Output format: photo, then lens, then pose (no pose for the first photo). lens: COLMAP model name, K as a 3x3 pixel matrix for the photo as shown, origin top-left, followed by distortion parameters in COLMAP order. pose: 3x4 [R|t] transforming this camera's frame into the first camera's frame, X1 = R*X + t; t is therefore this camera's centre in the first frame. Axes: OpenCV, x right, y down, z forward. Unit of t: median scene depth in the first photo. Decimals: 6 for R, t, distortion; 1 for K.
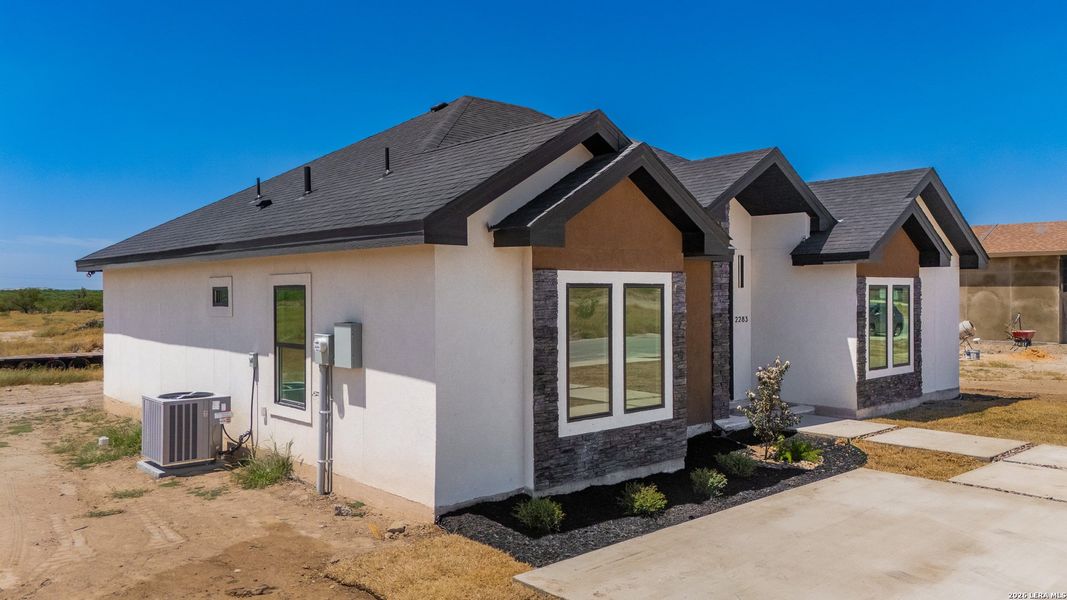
lens RADIAL K [[803.4, 0, 527.8], [0, 803.4, 271.2], [0, 0, 1]] dist [0.026634, -0.000634]
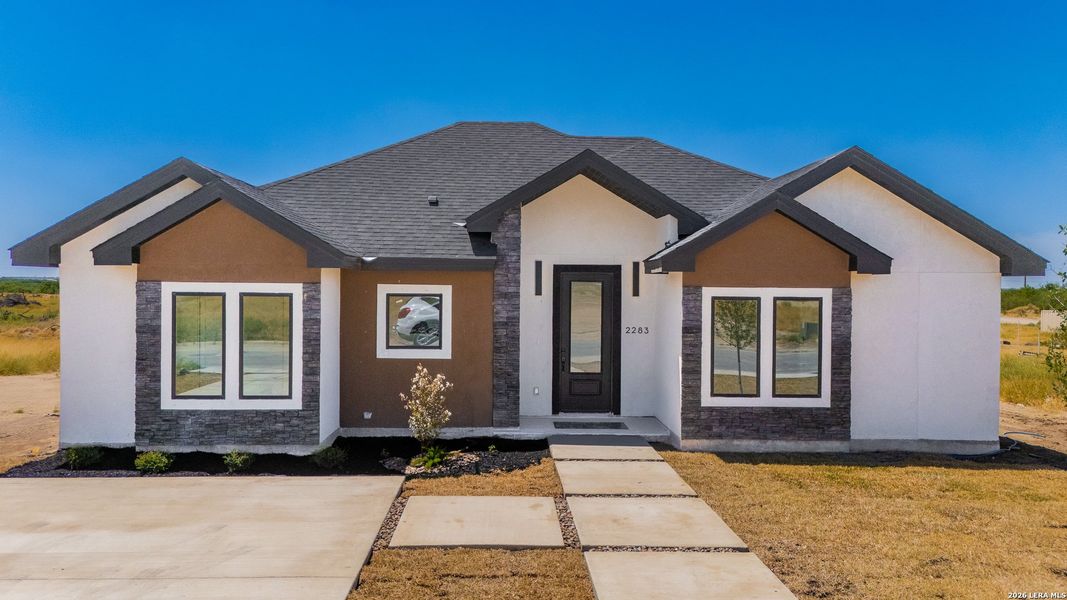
lens RADIAL K [[803.4, 0, 522.6], [0, 803.4, 291.5], [0, 0, 1]] dist [0.026634, -0.000634]
pose [[0.769503, 0.016504, -0.638430, 1.248370], [0.003591, 0.999538, 0.030167, -0.021982], [0.638633, -0.025506, 0.769088, 0.341622]]
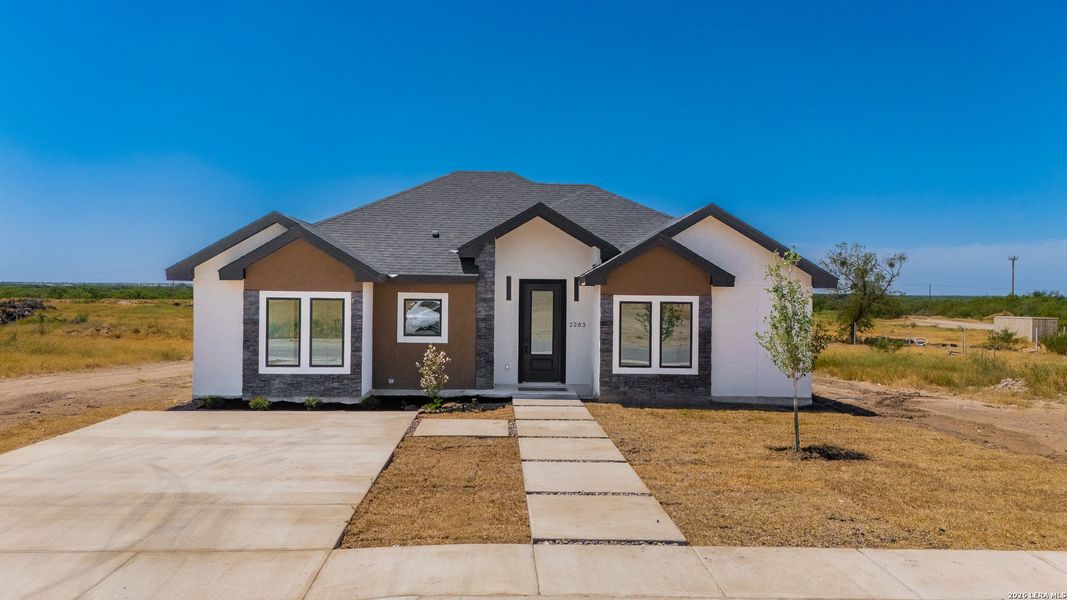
lens RADIAL K [[803.4, 0, 529.3], [0, 803.4, 290.4], [0, 0, 1]] dist [0.026634, -0.000634]
pose [[0.775842, 0.012671, -0.630799, 1.727074], [0.000831, 0.999777, 0.021105, -0.041974], [0.630926, -0.016899, 0.775659, -0.134001]]
